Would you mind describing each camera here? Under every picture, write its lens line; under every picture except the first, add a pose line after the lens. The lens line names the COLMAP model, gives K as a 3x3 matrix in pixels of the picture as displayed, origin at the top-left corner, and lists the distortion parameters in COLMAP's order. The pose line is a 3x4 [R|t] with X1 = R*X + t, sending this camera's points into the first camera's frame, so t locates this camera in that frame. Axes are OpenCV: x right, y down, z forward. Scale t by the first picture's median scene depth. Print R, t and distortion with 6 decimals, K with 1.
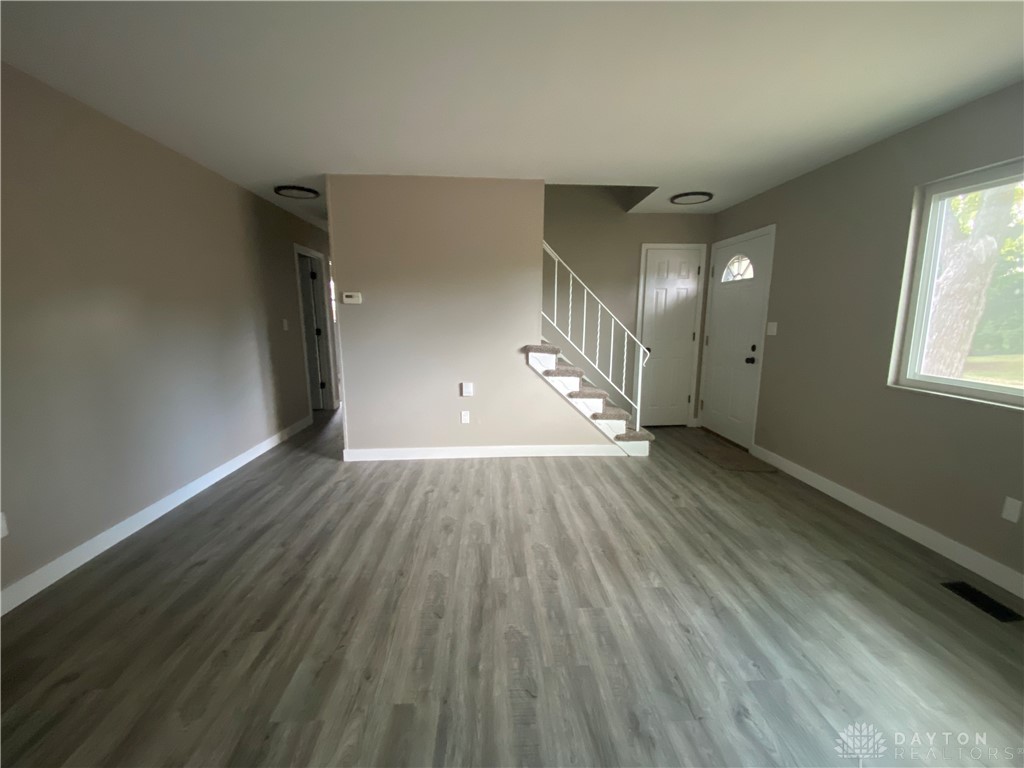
lens RADIAL K [[413.6, 0, 511.5], [0, 413.6, 384.2], [0, 0, 1]] dist [0.000567, -0.000986]
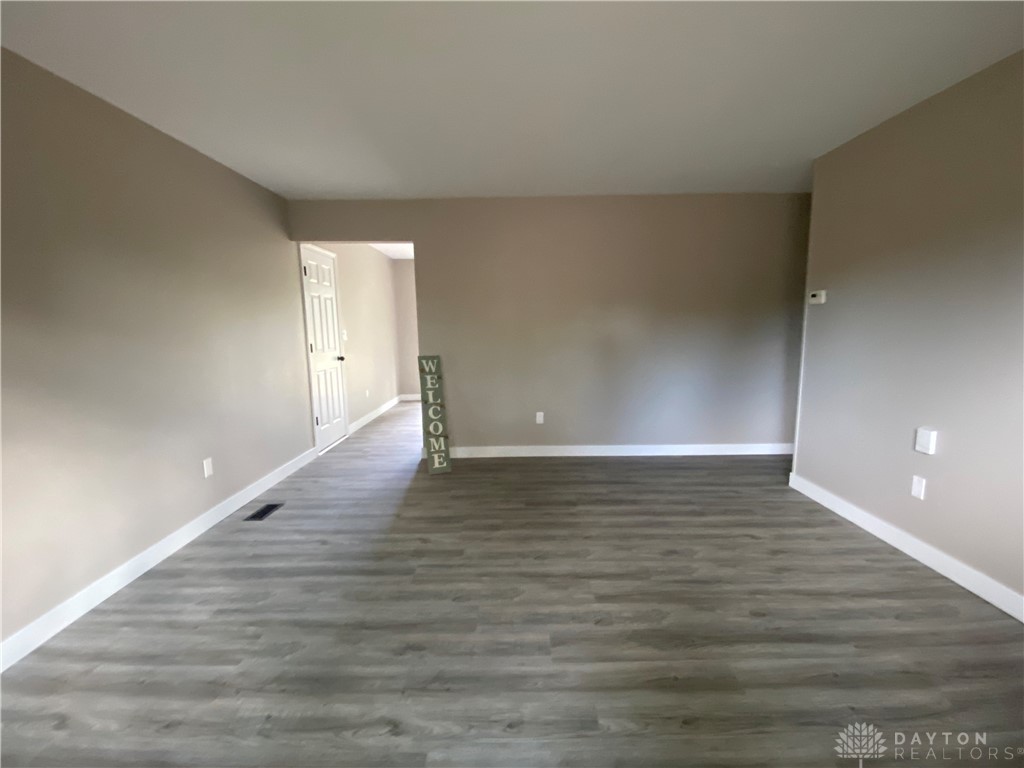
lens RADIAL K [[447.0, 0, 513.0], [0, 447.0, 385.6], [0, 0, 1]] dist [0.018024, -0.000214]
pose [[-0.045011, 0.140441, -0.989065, 0.939300], [-0.152866, 0.977440, 0.145747, -0.121260], [0.987221, 0.157755, -0.022527, 0.739878]]
